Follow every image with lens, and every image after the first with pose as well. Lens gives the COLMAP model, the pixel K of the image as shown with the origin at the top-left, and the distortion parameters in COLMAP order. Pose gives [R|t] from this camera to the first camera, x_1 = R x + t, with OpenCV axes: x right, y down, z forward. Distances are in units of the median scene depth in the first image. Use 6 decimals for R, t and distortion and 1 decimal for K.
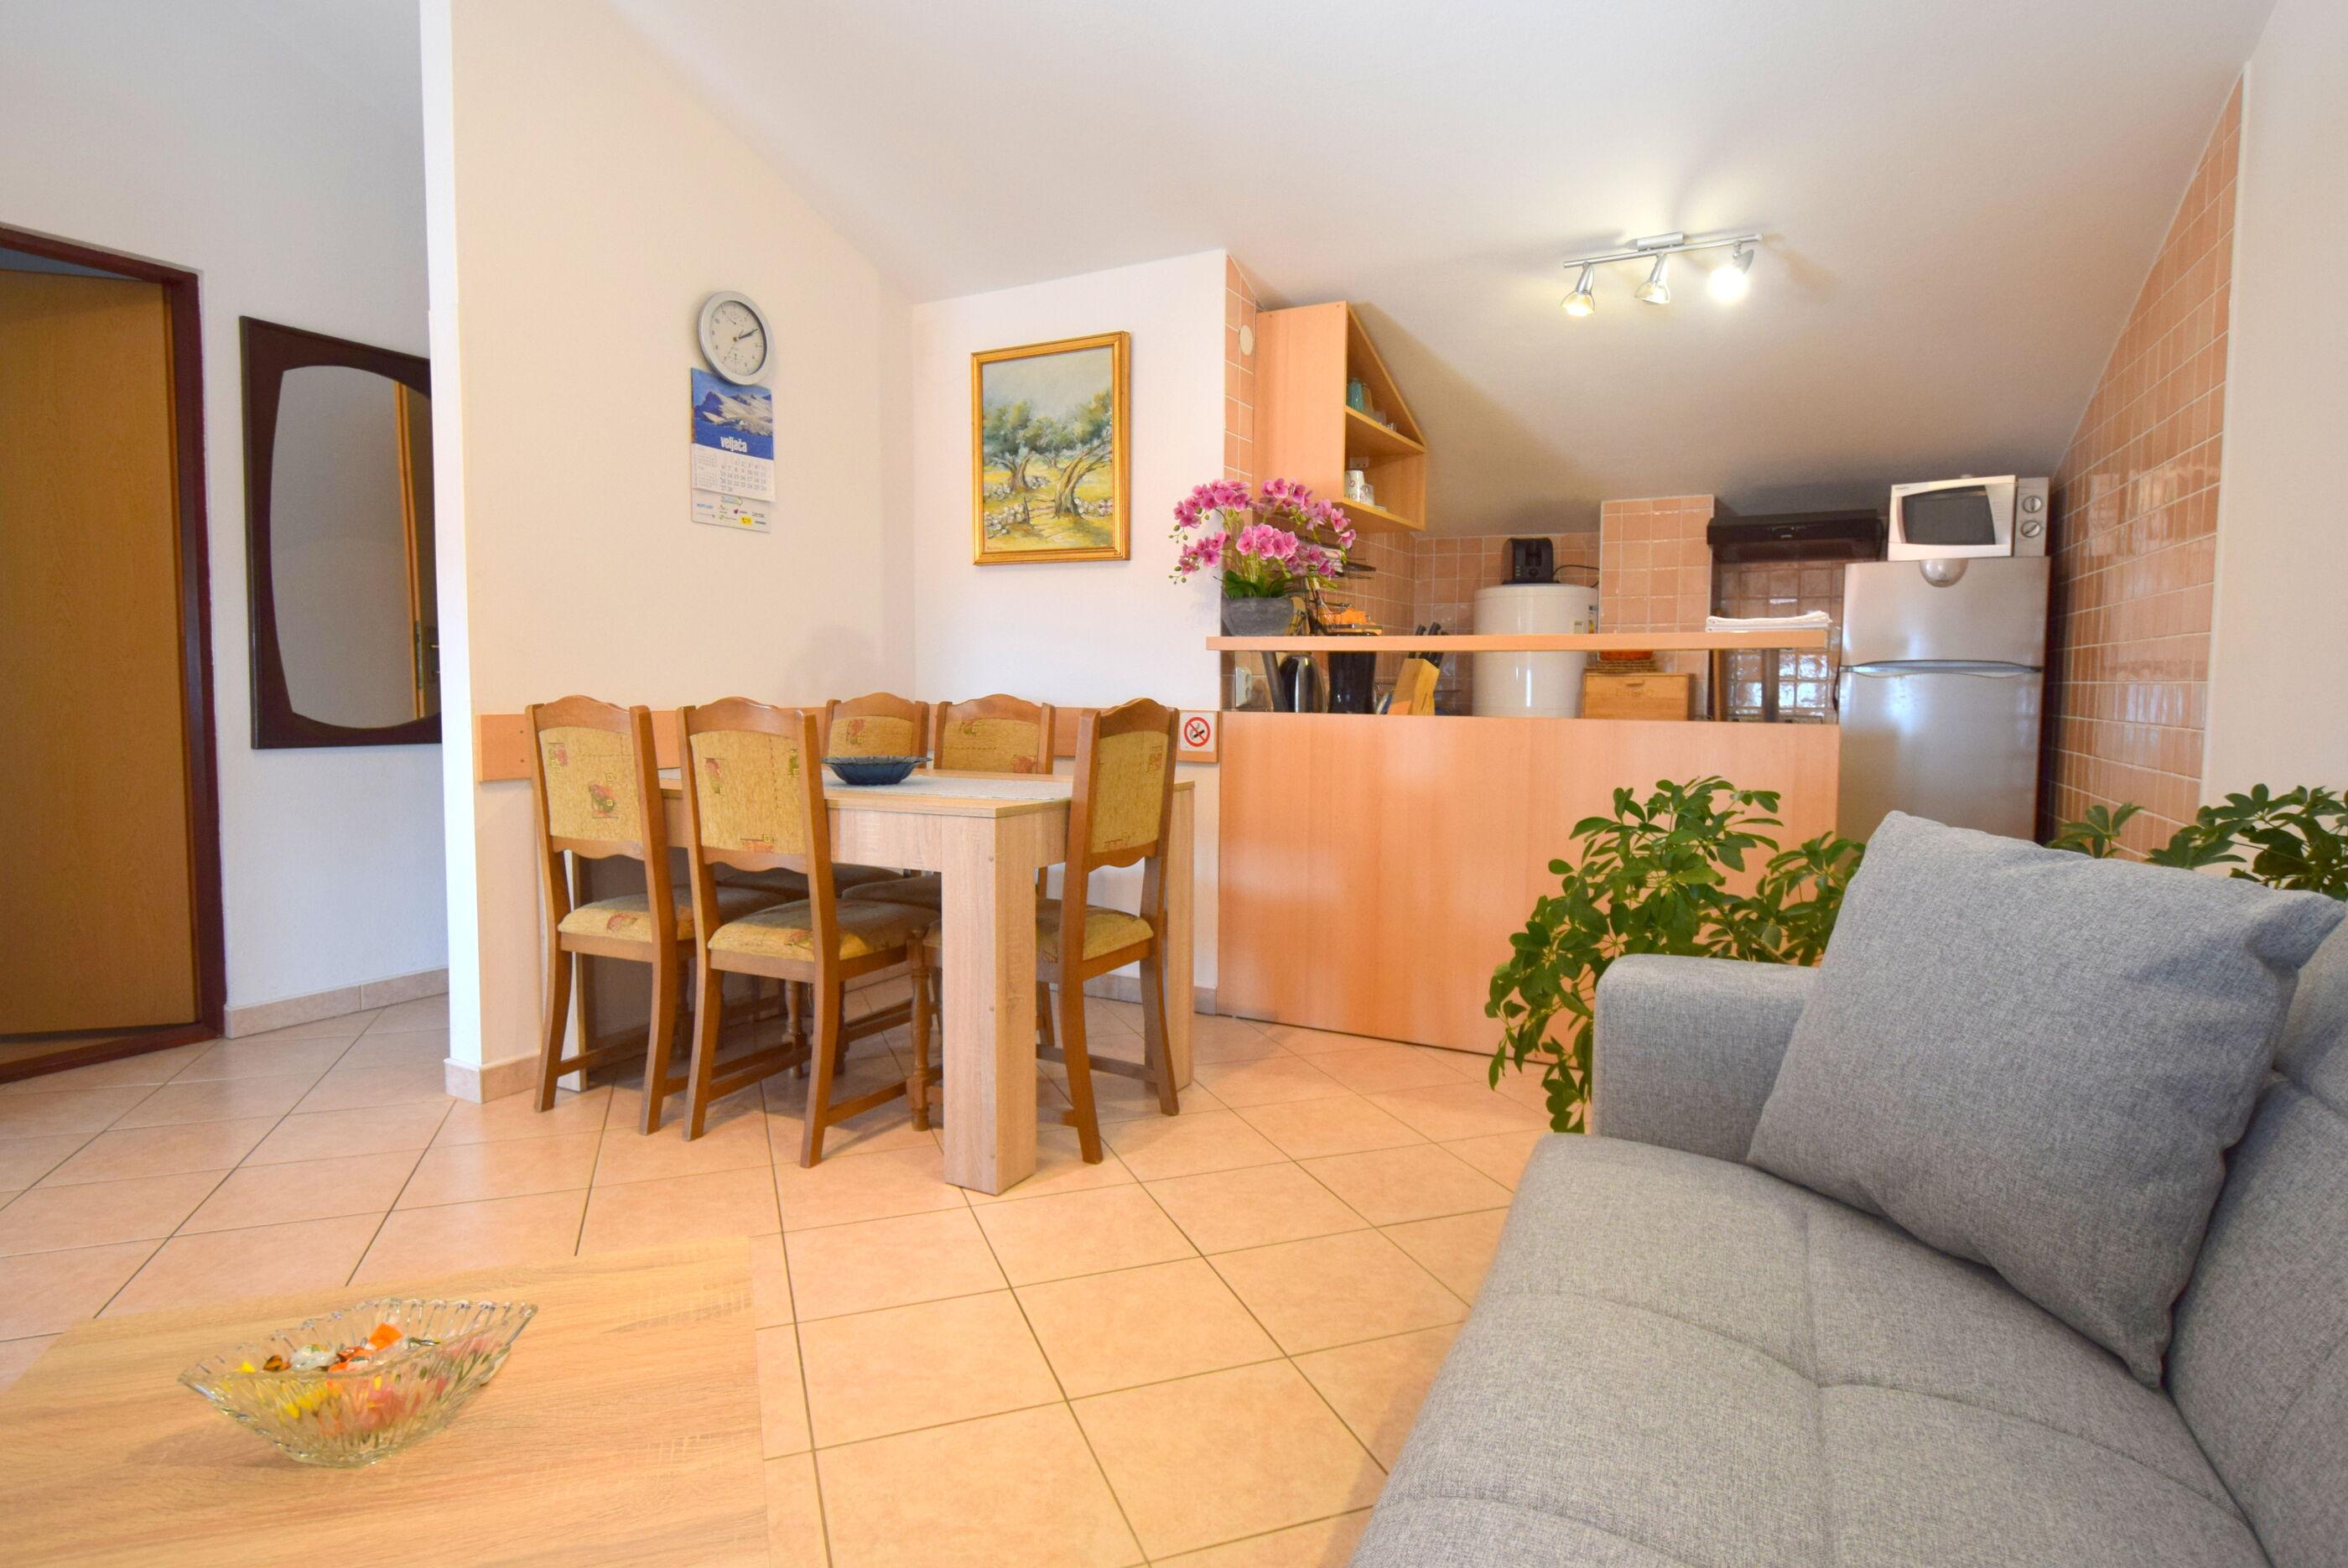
lens RADIAL K [[1233.9, 0, 1182.5], [0, 1233.9, 756.5], [0, 0, 1]] dist [0.001884, -0.000319]
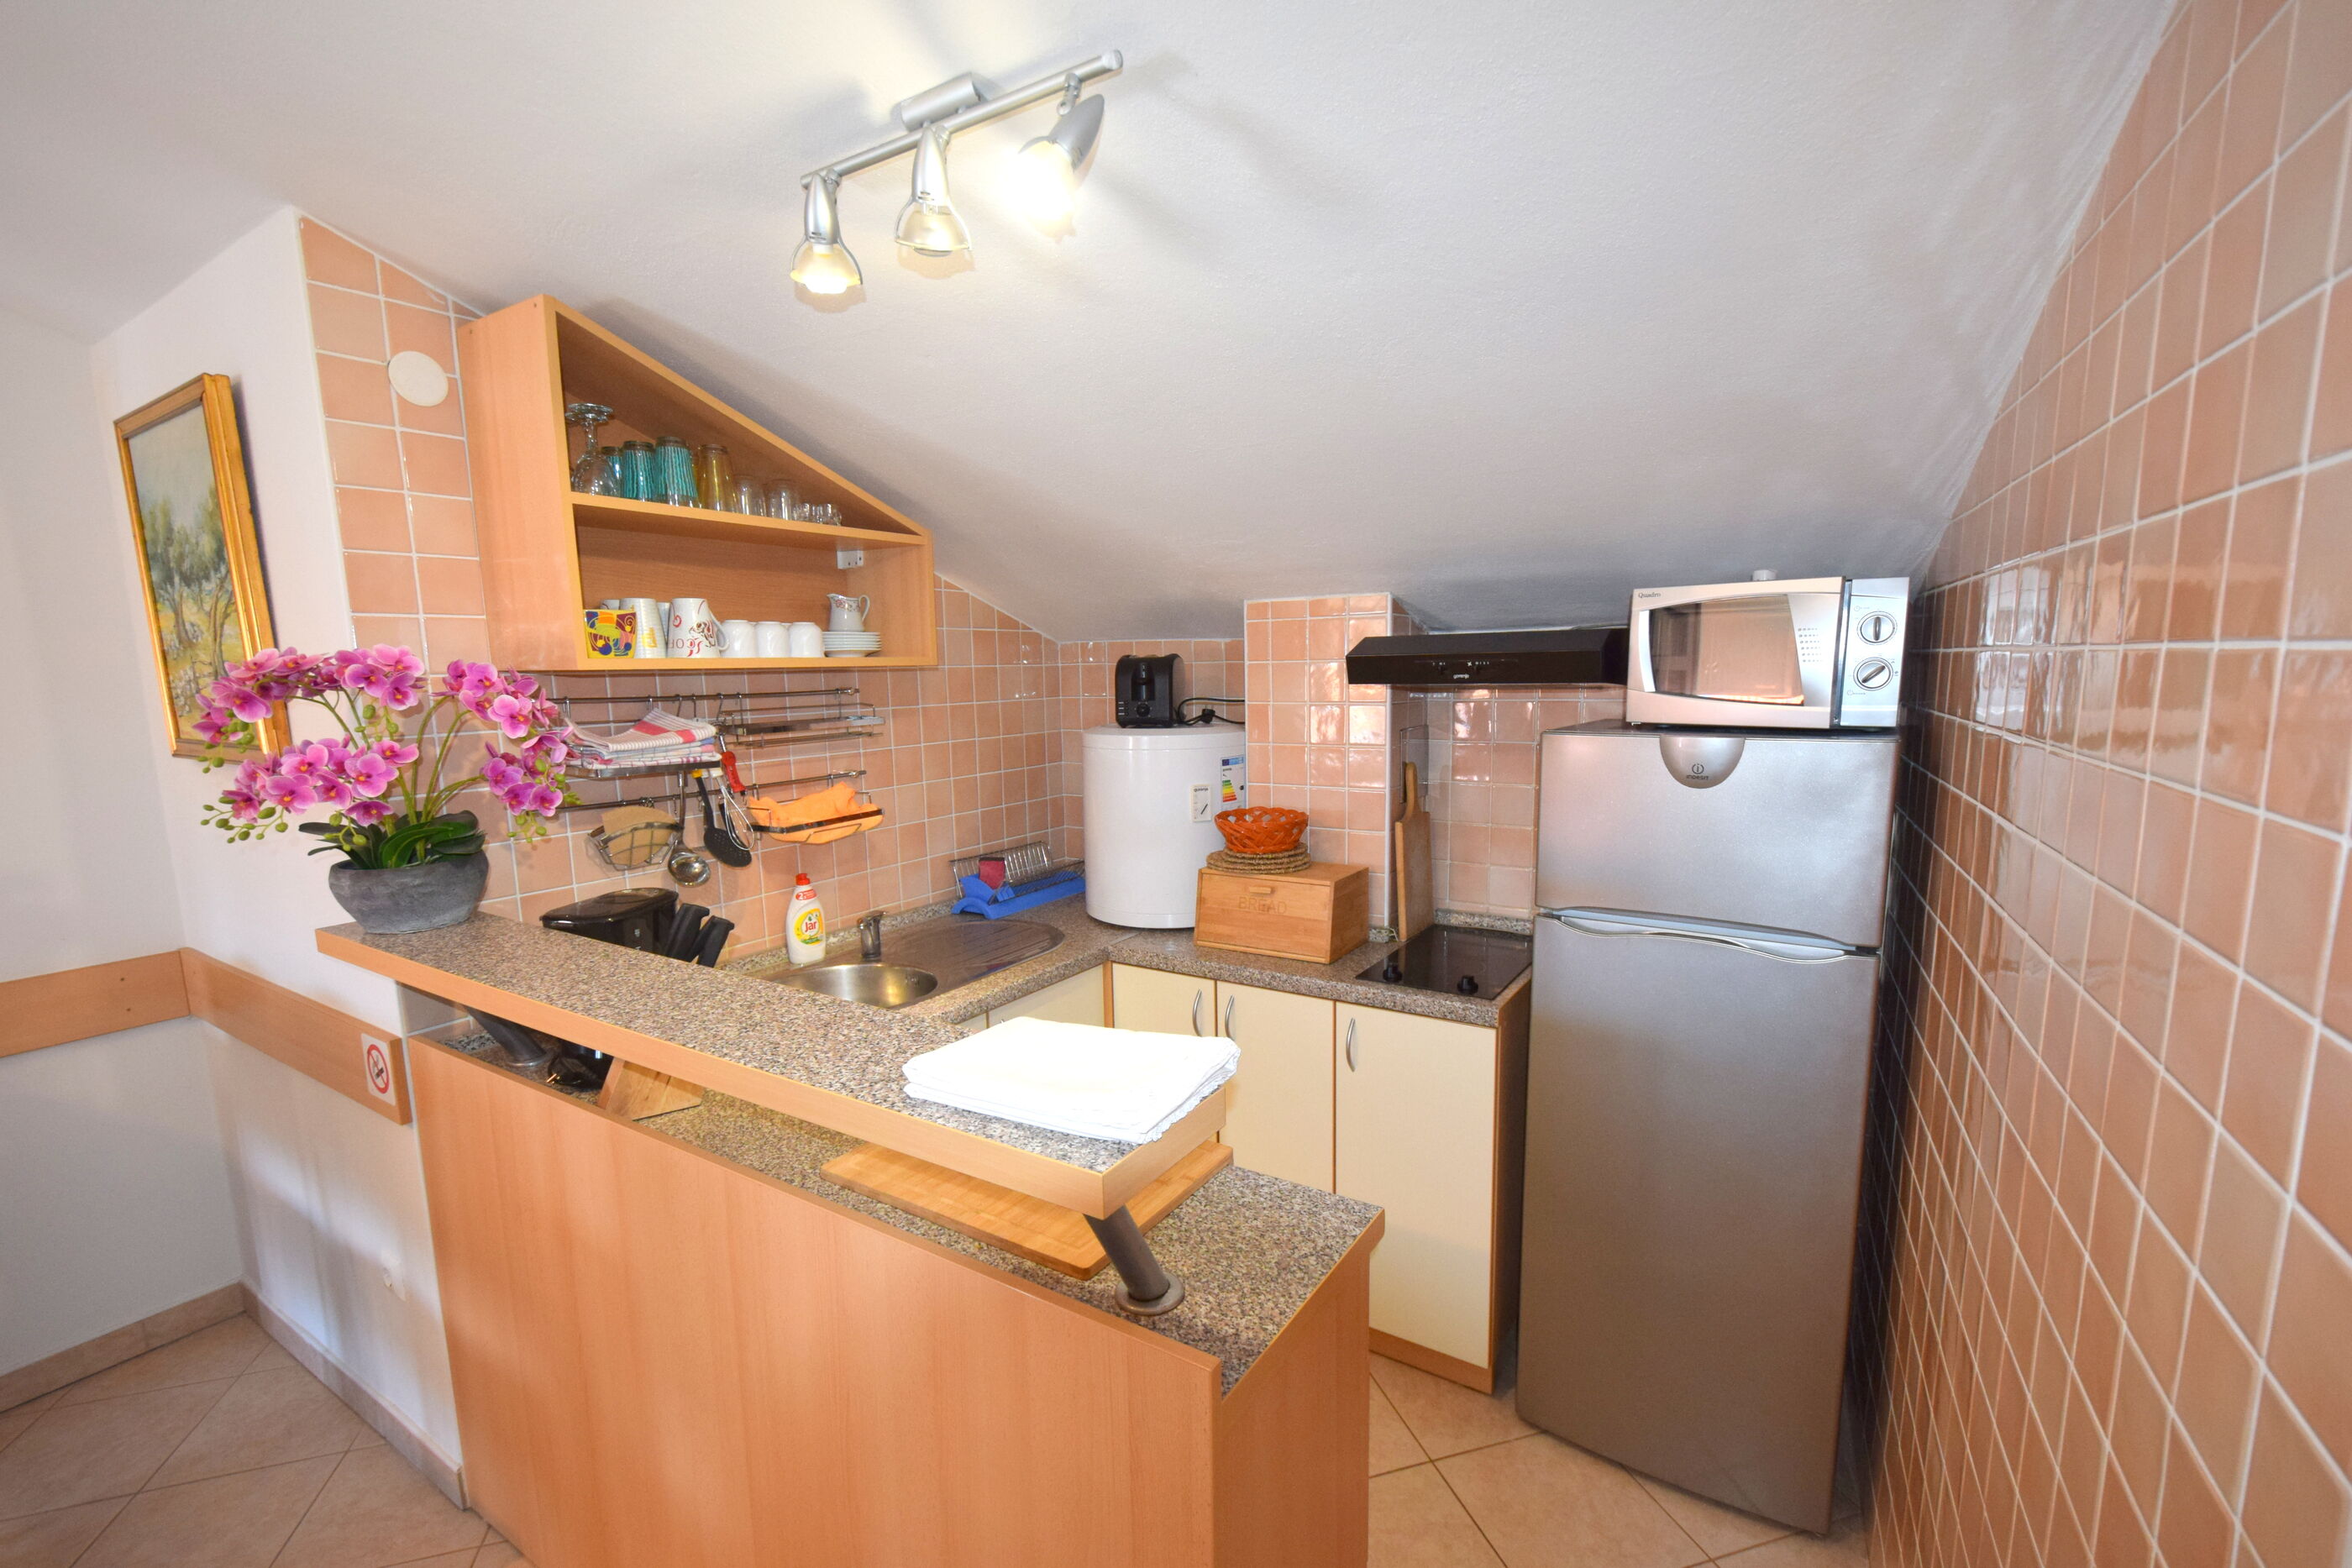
lens RADIAL K [[1000.0, 0, 1191.0], [0, 1000.0, 811.3], [0, 0, 1]] dist [-0.009460, -0.000414]
pose [[0.997478, -0.013450, -0.069683, 0.425872], [0.019353, 0.996216, 0.084729, -0.170384], [0.068280, -0.085863, 0.993964, 0.550572]]
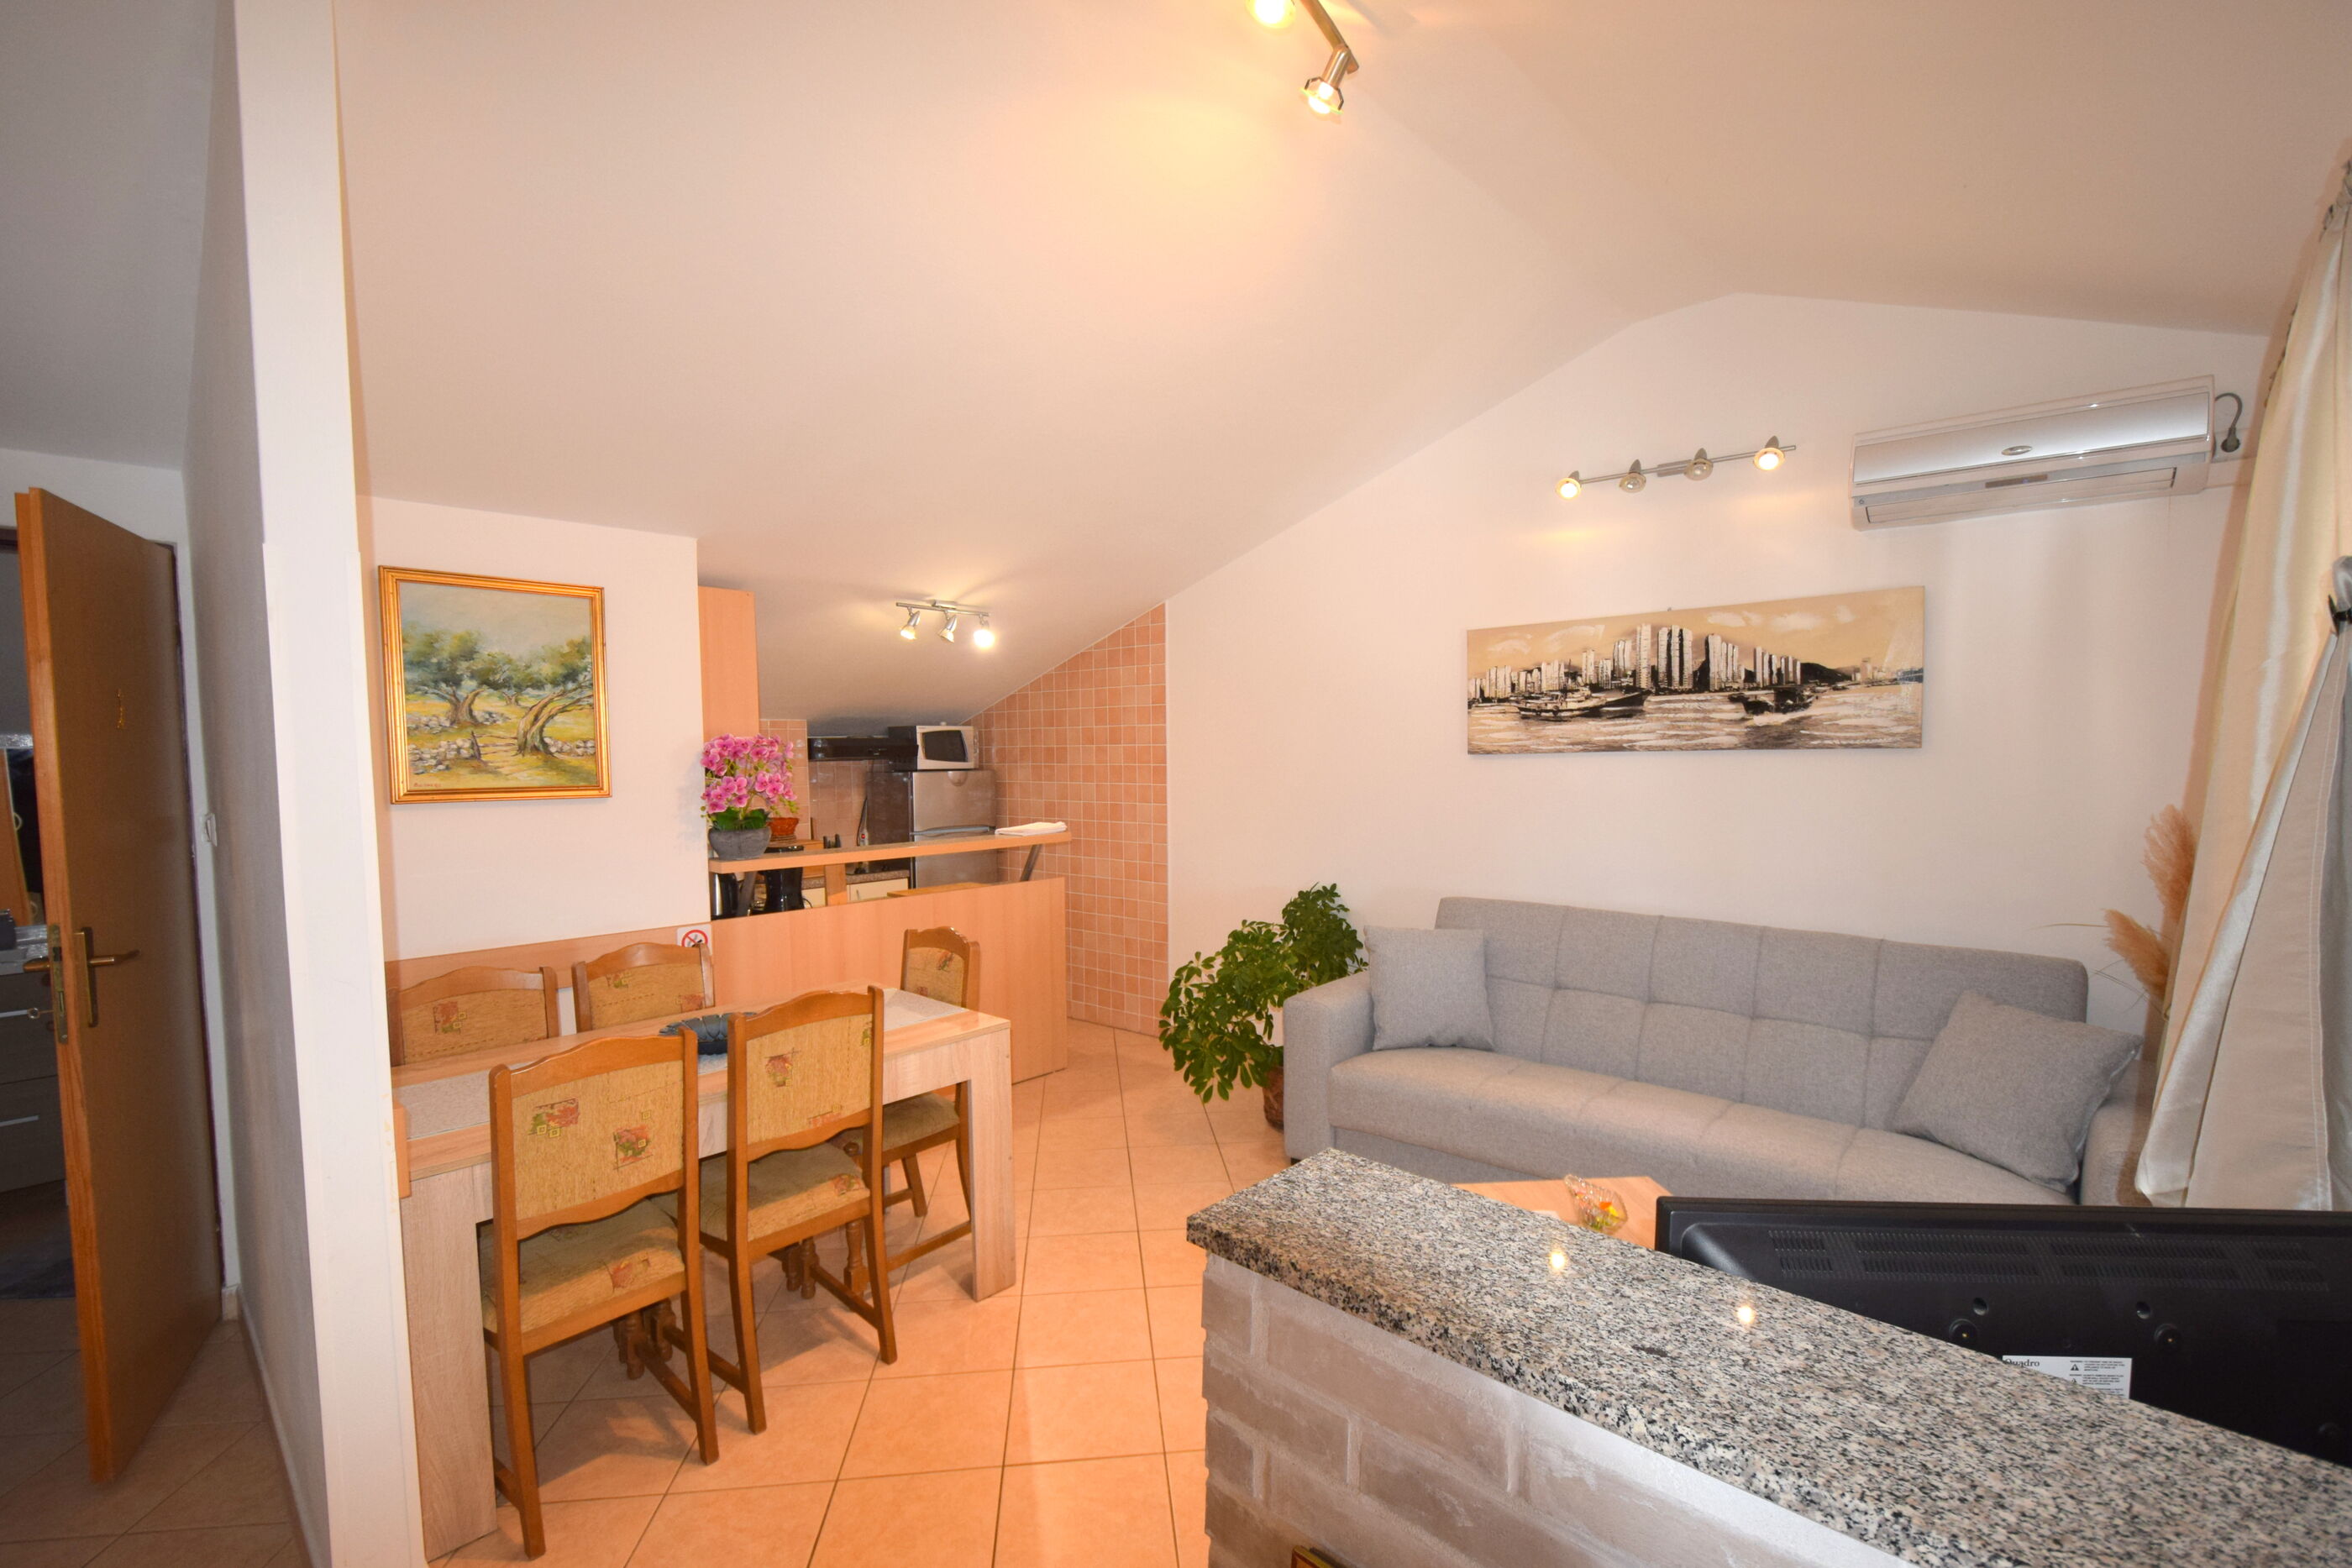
lens RADIAL K [[1000.0, 0, 1191.0], [0, 1000.0, 811.3], [0, 0, 1]] dist [-0.009460, -0.000414]
pose [[0.260068, -0.067679, 0.963216, -0.734914], [0.074870, 0.995951, 0.049764, -0.149165], [-0.962683, 0.059174, 0.264082, 0.278606]]
